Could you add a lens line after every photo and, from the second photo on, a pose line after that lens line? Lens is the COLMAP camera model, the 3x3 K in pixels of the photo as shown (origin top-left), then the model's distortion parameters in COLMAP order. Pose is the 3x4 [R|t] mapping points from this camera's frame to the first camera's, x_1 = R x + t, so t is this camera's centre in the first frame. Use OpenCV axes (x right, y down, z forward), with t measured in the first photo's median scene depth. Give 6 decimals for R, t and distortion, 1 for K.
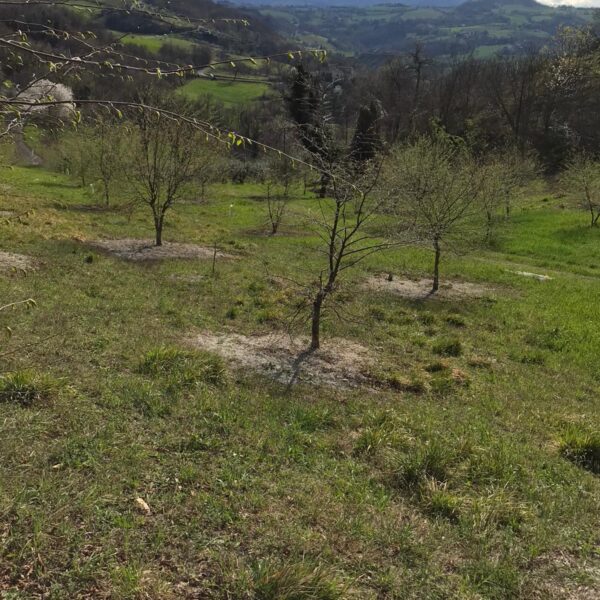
lens RADIAL K [[636.8, 0, 300.0], [0, 636.8, 300.0], [0, 0, 1]] dist [-0.012166, 0.014912]
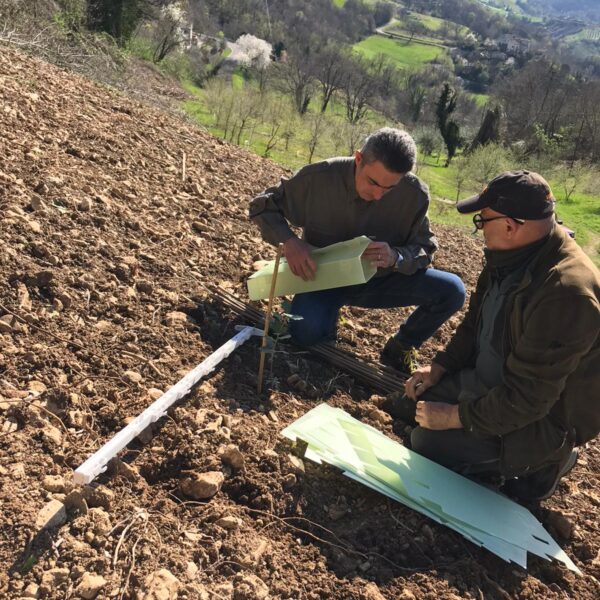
lens RADIAL K [[652.5, 0, 302.5], [0, 652.5, 304.2], [0, 0, 1]] dist [0.005758, 0.007352]
pose [[0.964575, 0.183218, -0.189808, 0.016856], [-0.169550, 0.981758, 0.086045, 0.027950], [0.202110, -0.050815, 0.978044, -0.196918]]
